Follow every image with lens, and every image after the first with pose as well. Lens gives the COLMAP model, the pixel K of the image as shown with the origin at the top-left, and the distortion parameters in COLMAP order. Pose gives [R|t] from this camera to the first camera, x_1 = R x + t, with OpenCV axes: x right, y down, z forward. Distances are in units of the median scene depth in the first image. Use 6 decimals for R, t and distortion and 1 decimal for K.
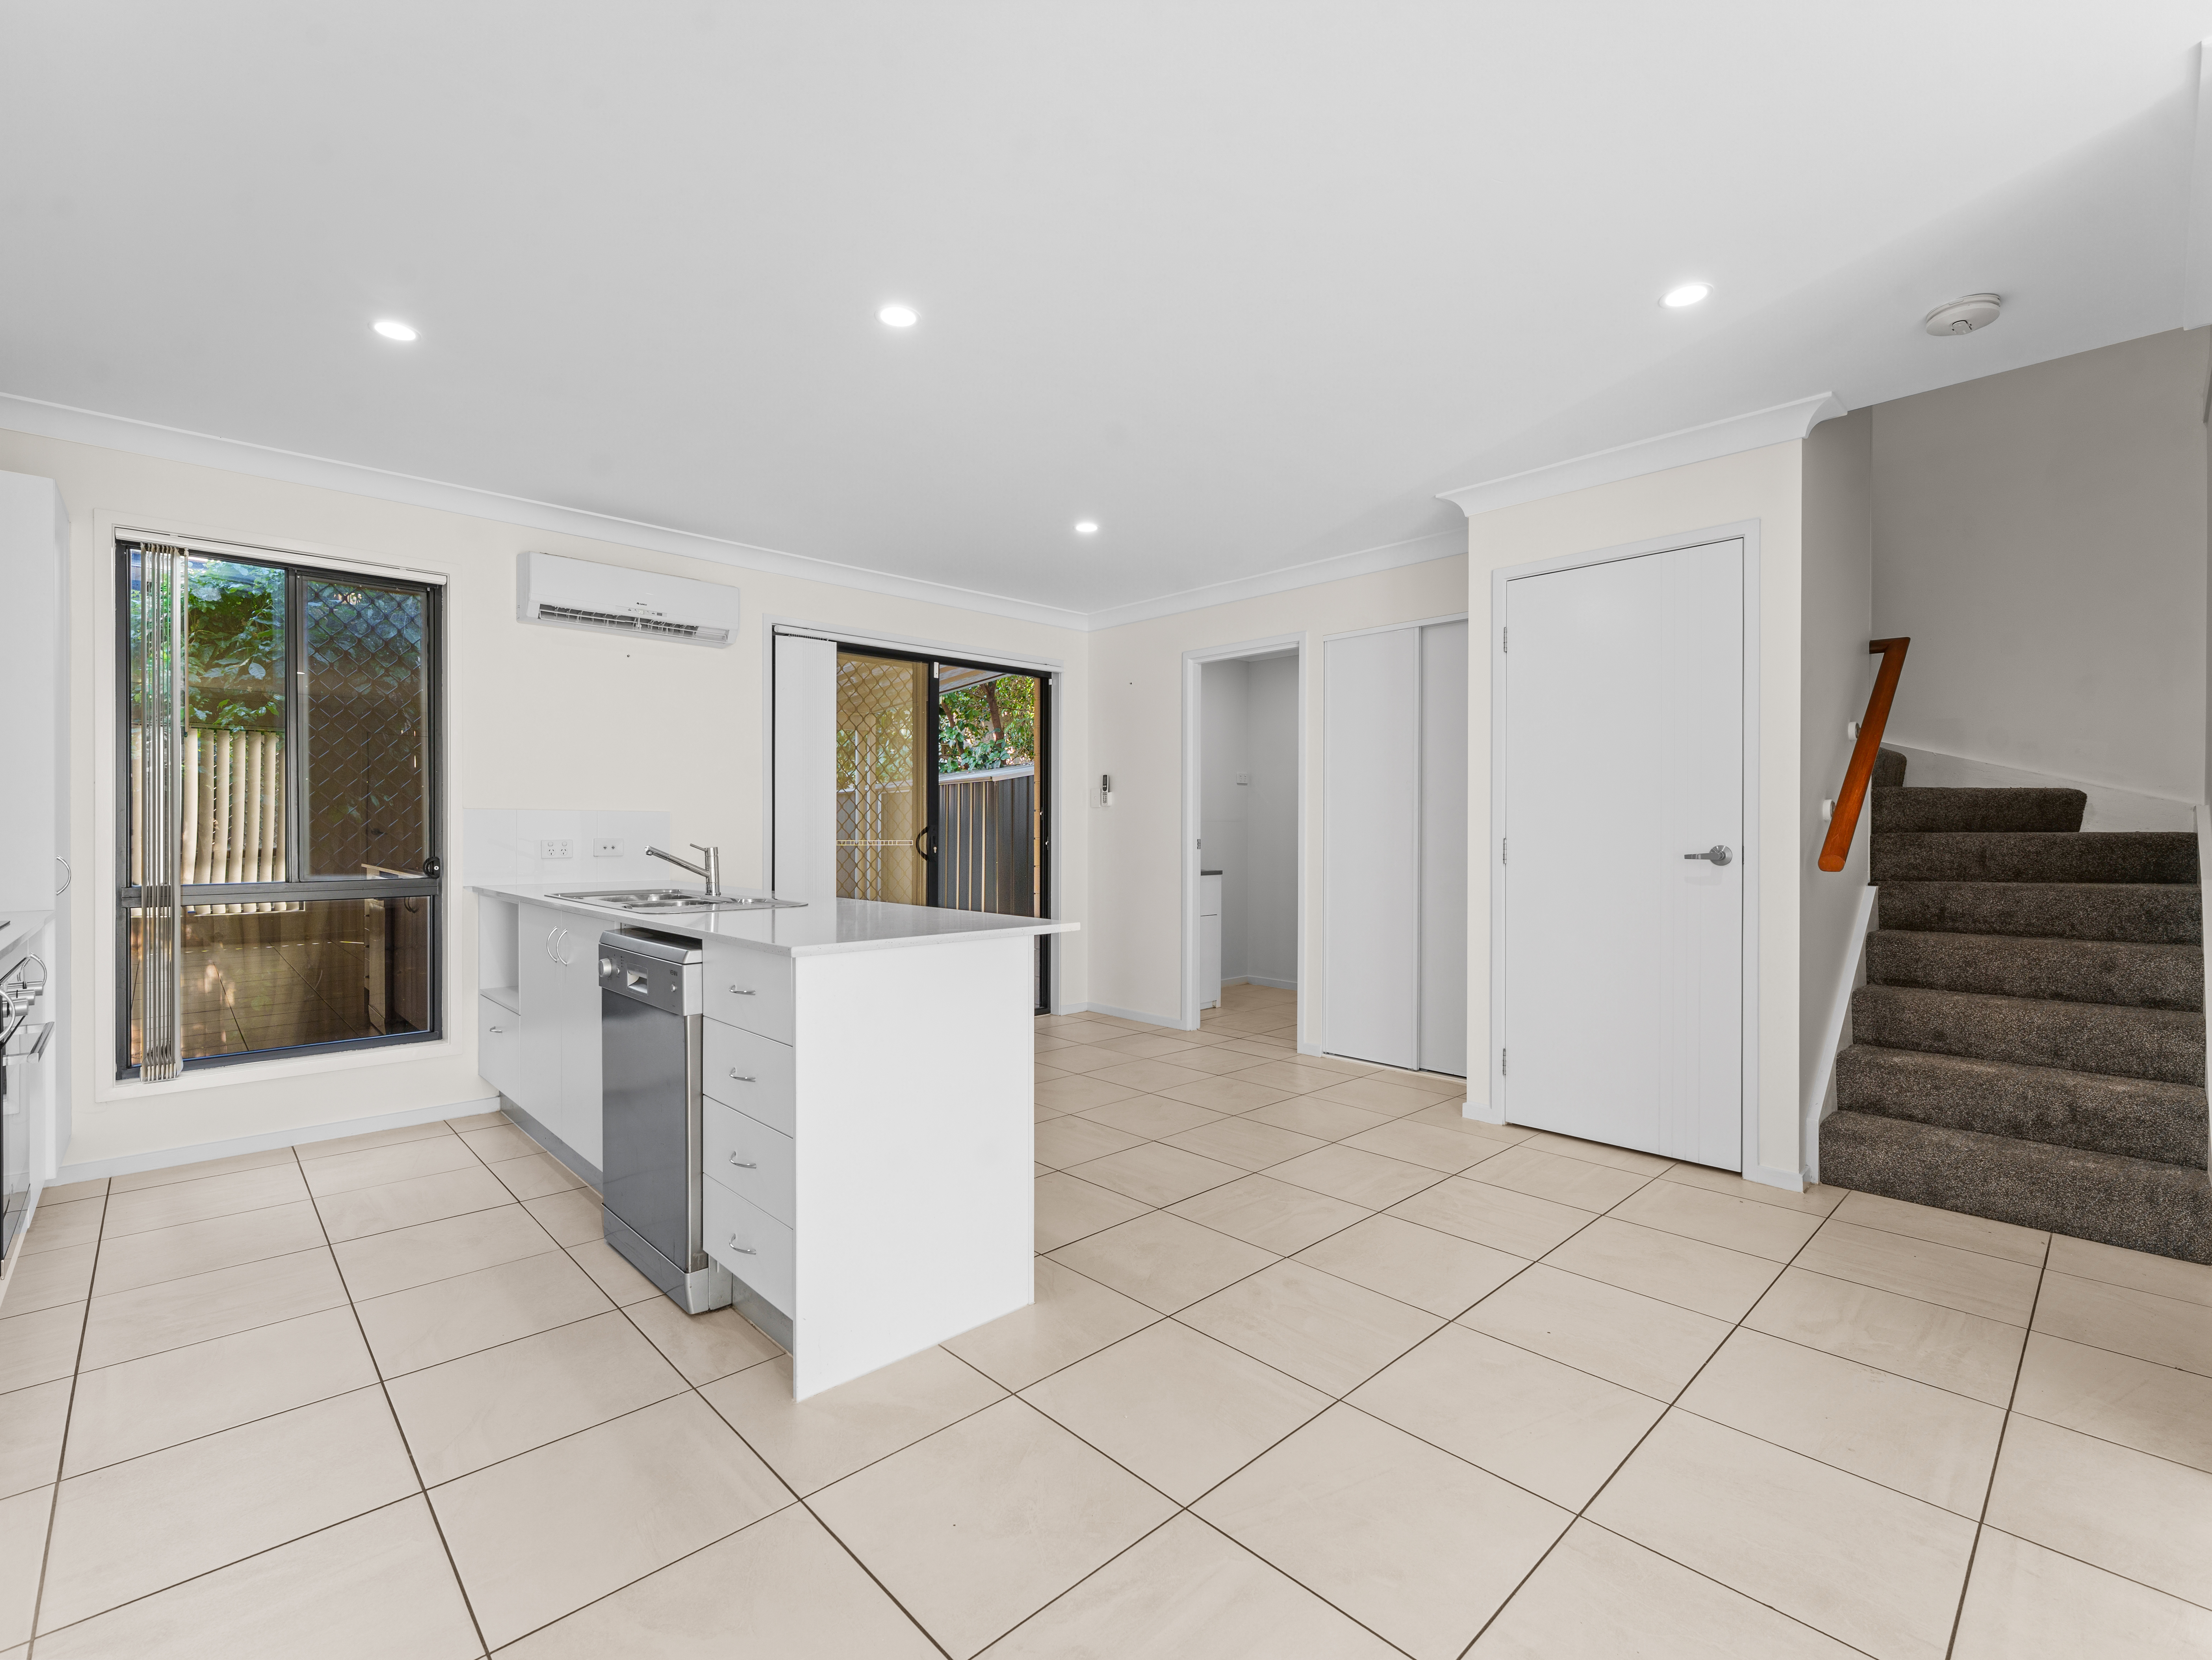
lens RADIAL K [[988.0, 0, 1109.2], [0, 988.0, 828.4], [0, 0, 1]] dist [0.003655, 0.000714]
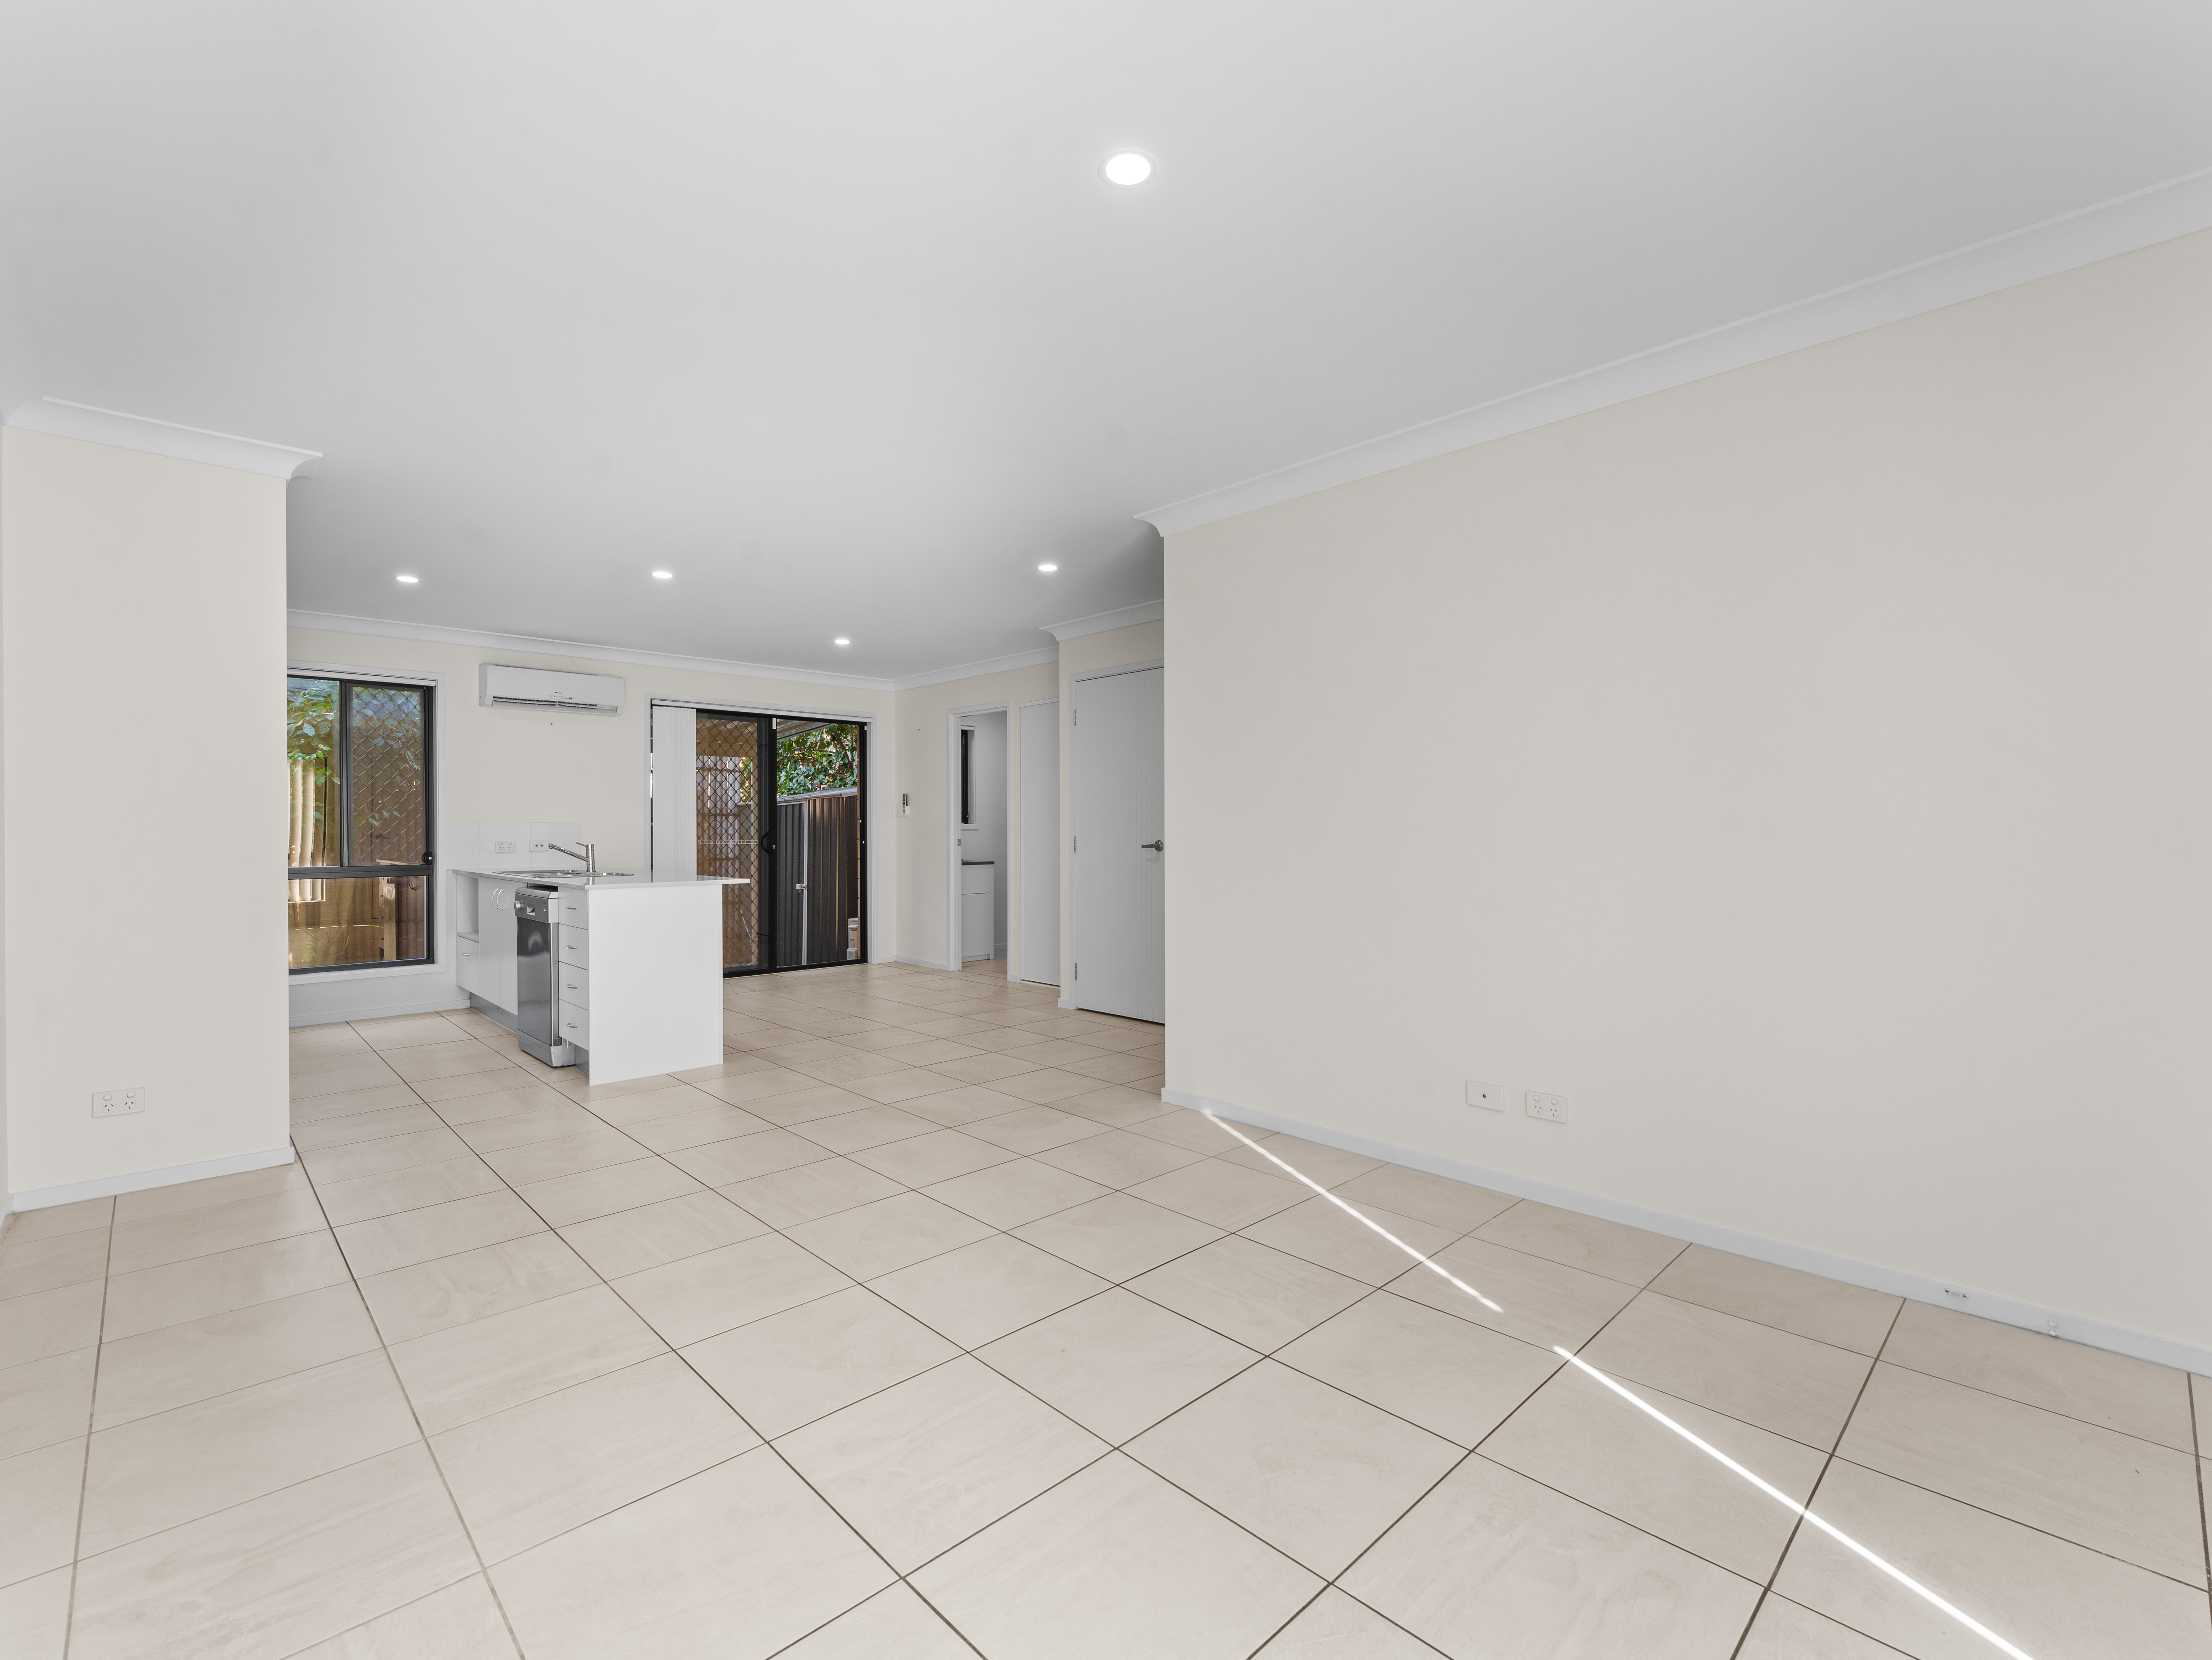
lens RADIAL K [[988.0, 0, 1106.1], [0, 988.0, 831.1], [0, 0, 1]] dist [0.003655, 0.000714]
pose [[0.999987, -0.005148, -0.000501, 0.433025], [0.005148, 0.999987, -0.000474, 0.001754], [0.000504, 0.000471, 1.000000, -0.628580]]
